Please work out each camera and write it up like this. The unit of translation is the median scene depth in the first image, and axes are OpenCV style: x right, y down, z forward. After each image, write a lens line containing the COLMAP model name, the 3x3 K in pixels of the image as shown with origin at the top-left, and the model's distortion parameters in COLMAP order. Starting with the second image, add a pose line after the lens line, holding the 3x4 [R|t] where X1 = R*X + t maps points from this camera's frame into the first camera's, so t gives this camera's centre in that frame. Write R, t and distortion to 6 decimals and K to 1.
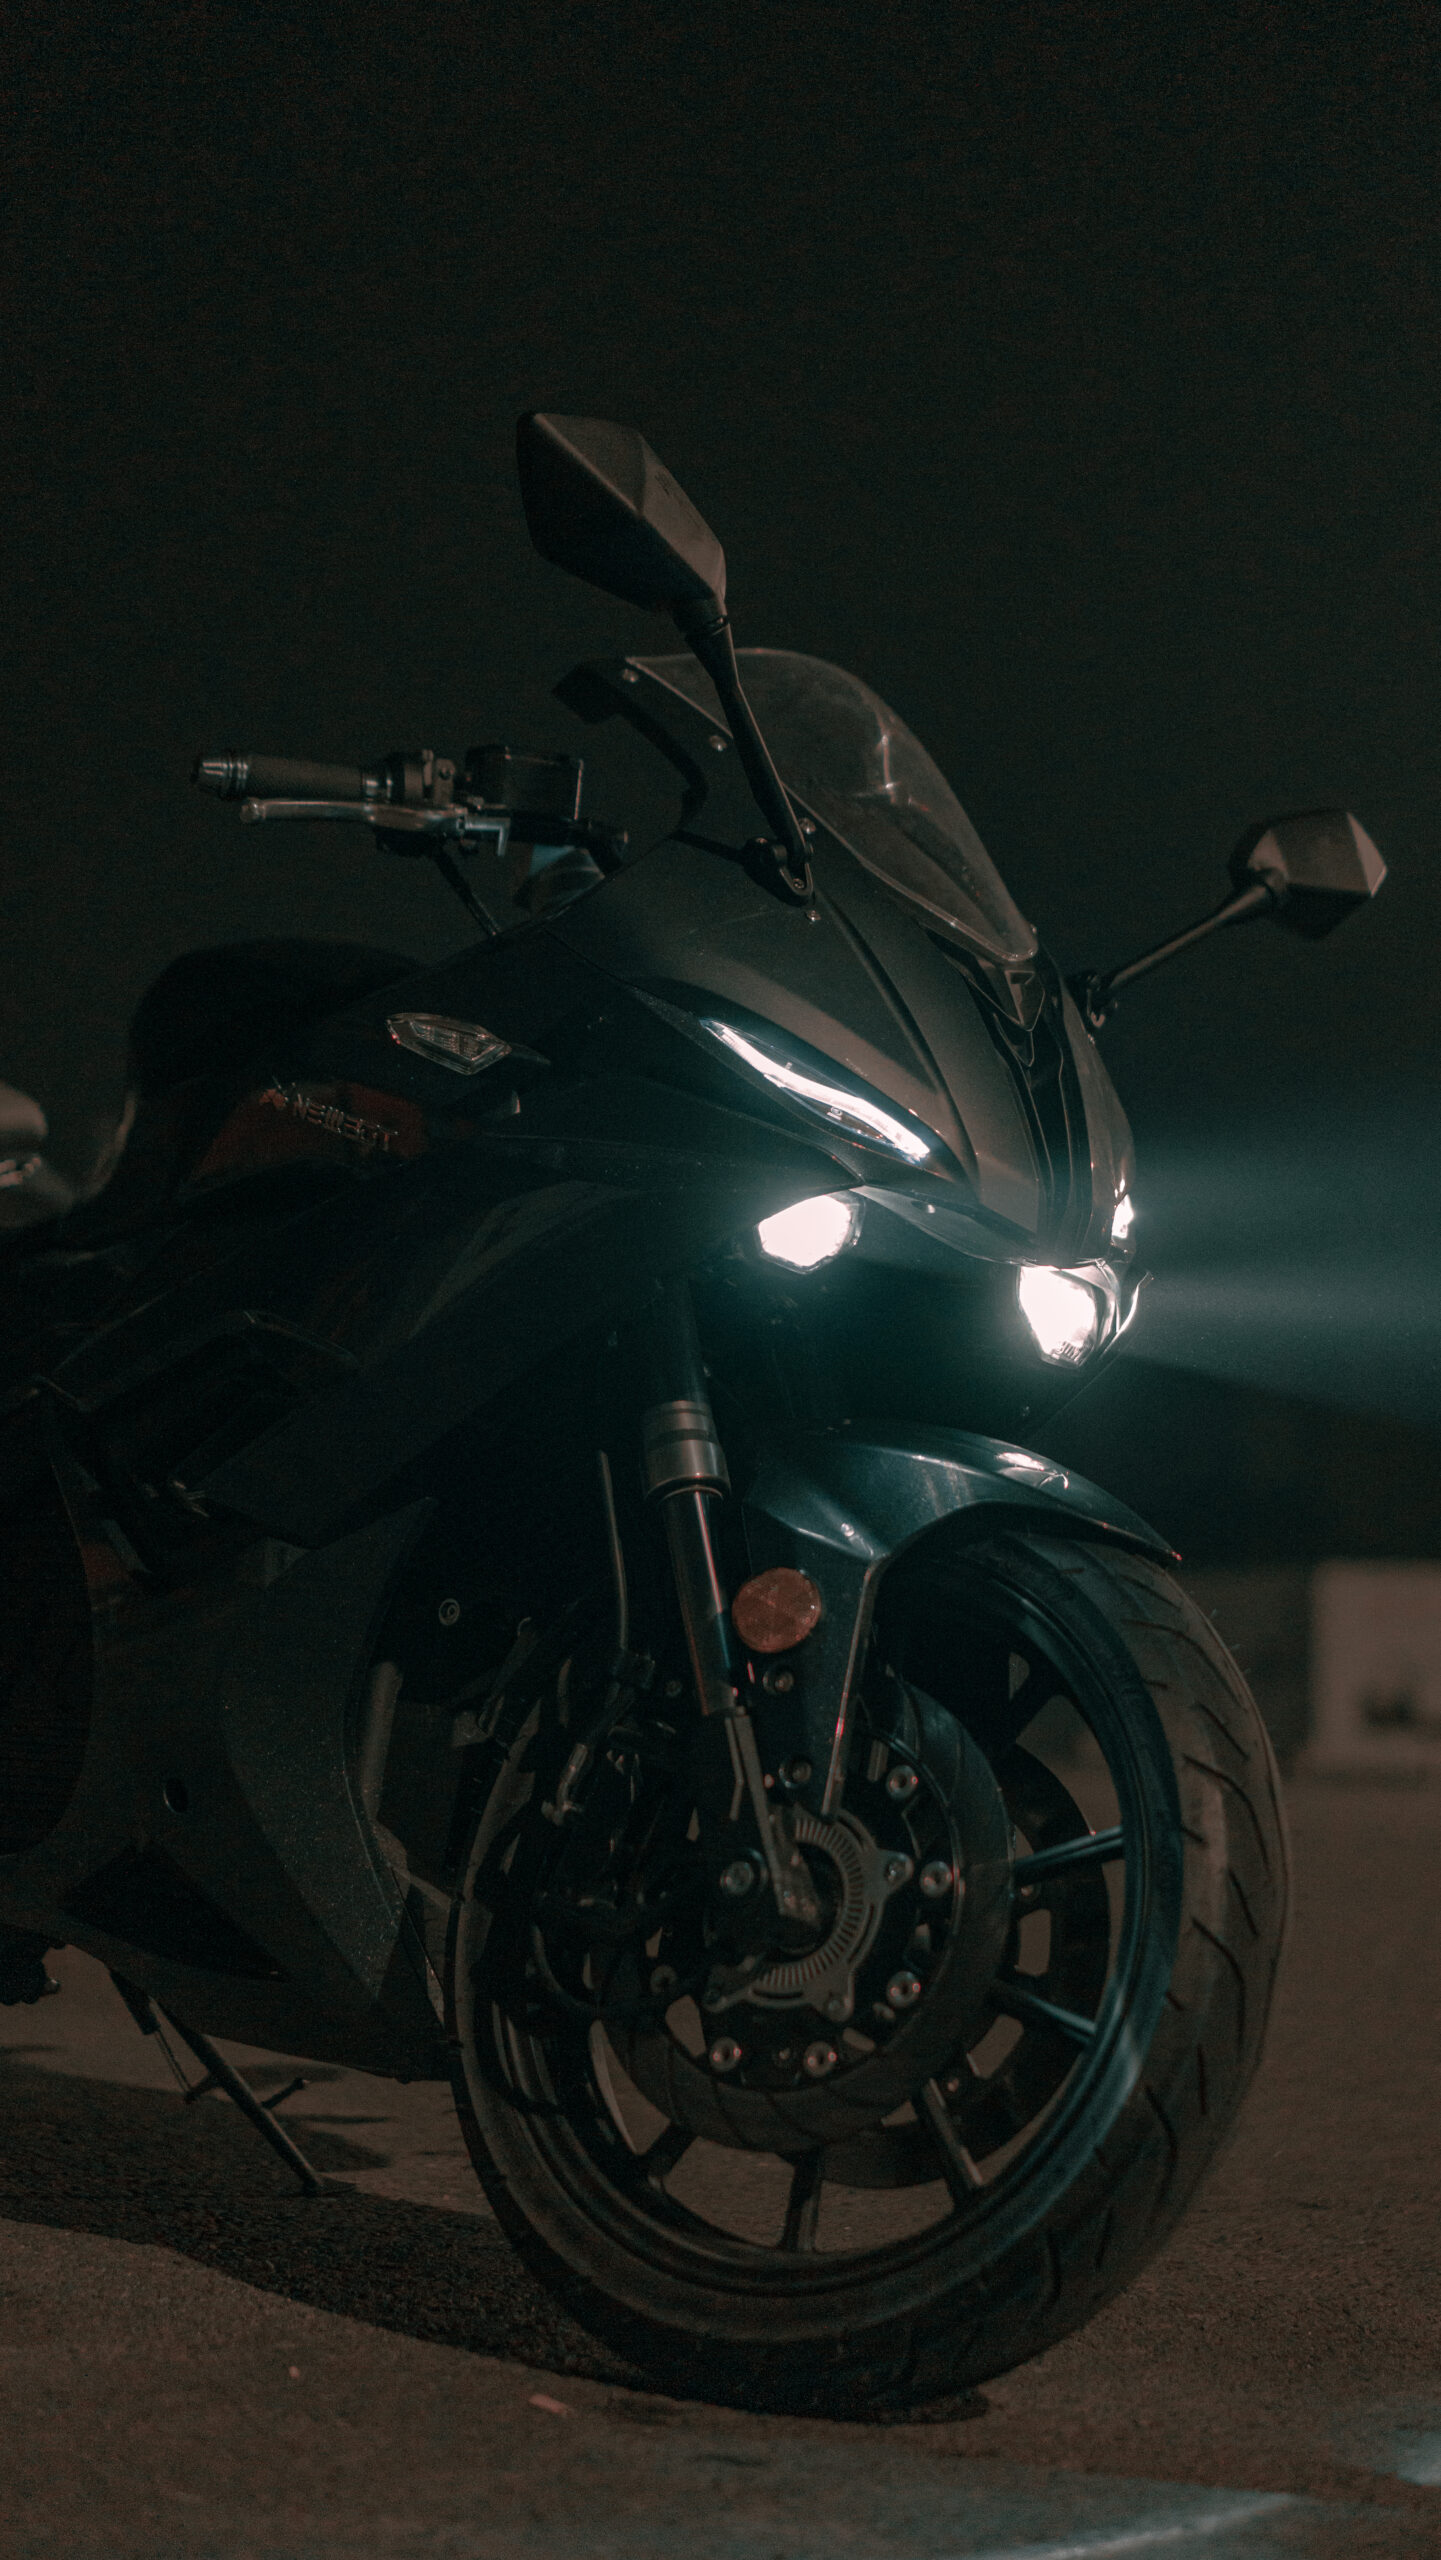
lens RADIAL K [[4046.6, 0, 720.5], [0, 4046.6, 1280.0], [0, 0, 1]] dist [0.004928, 0.218989]
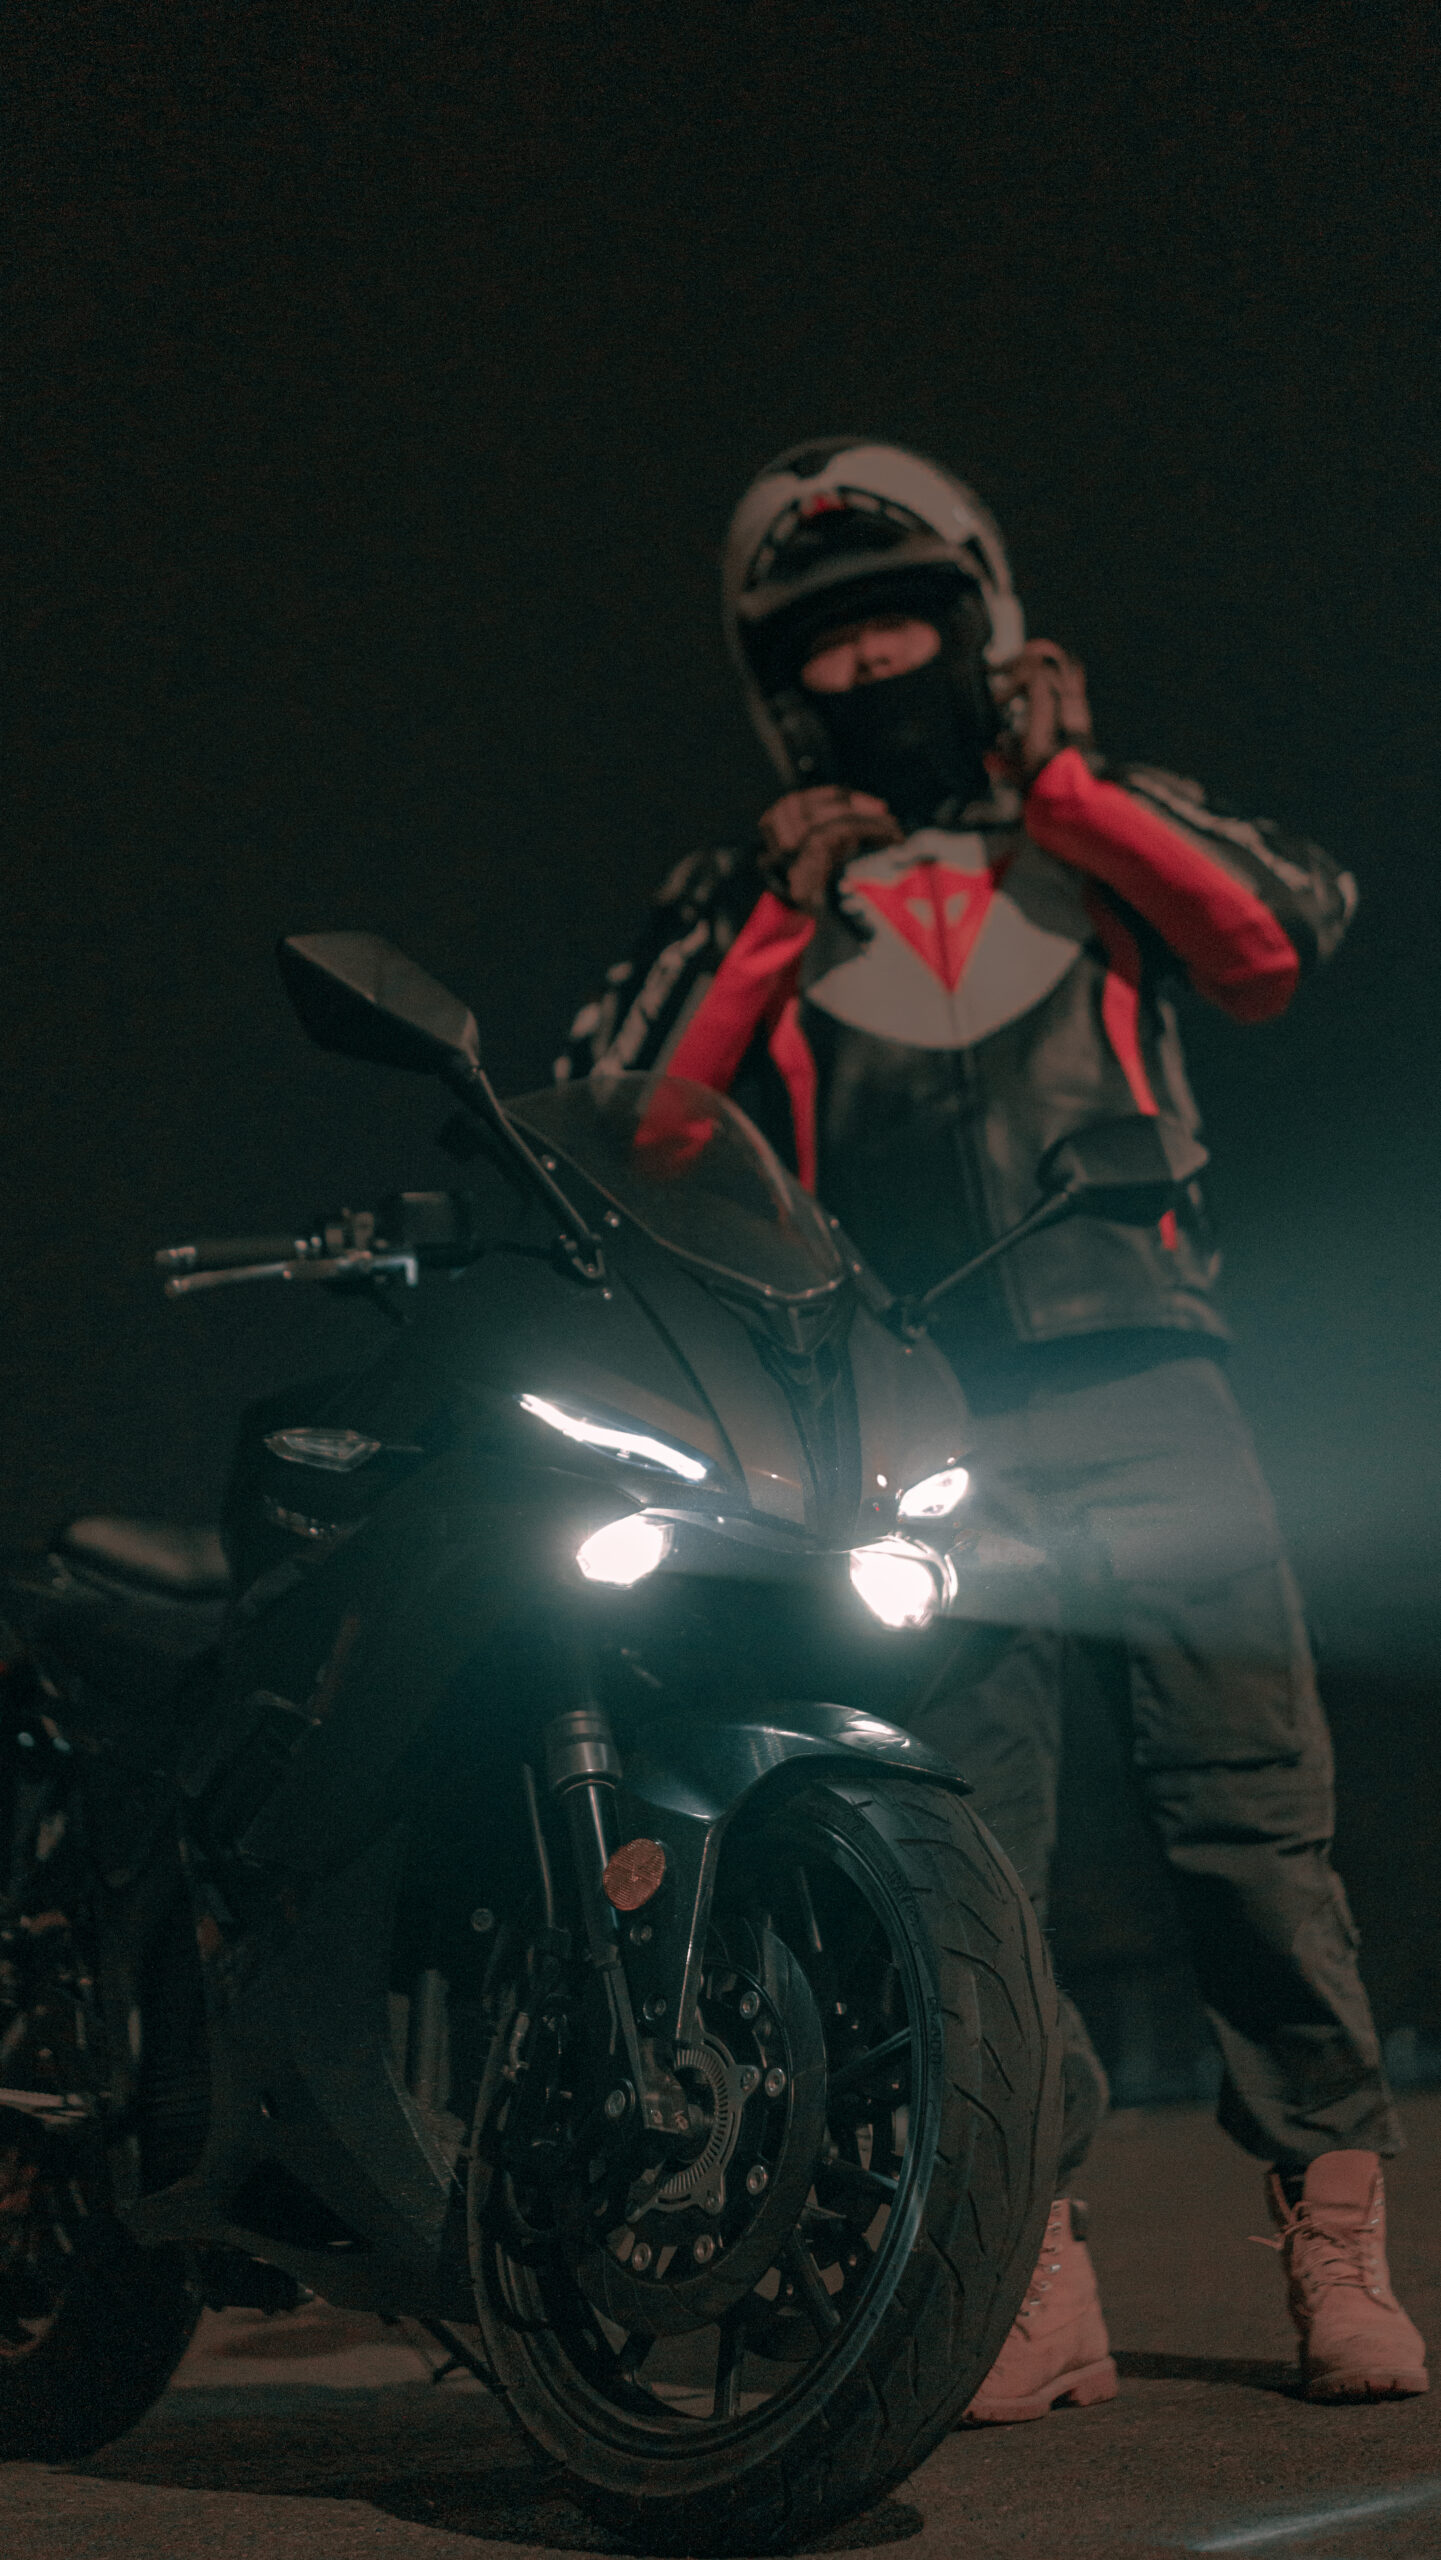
lens RADIAL K [[4046.6, 0, 720.5], [0, 4046.6, 1280.0], [0, 0, 1]] dist [0.004928, 0.218989]
pose [[0.960840, -0.175628, -0.214341, 0.320480], [0.155119, 0.981848, -0.109149, 0.043292], [0.229620, 0.071626, 0.970641, -0.159329]]
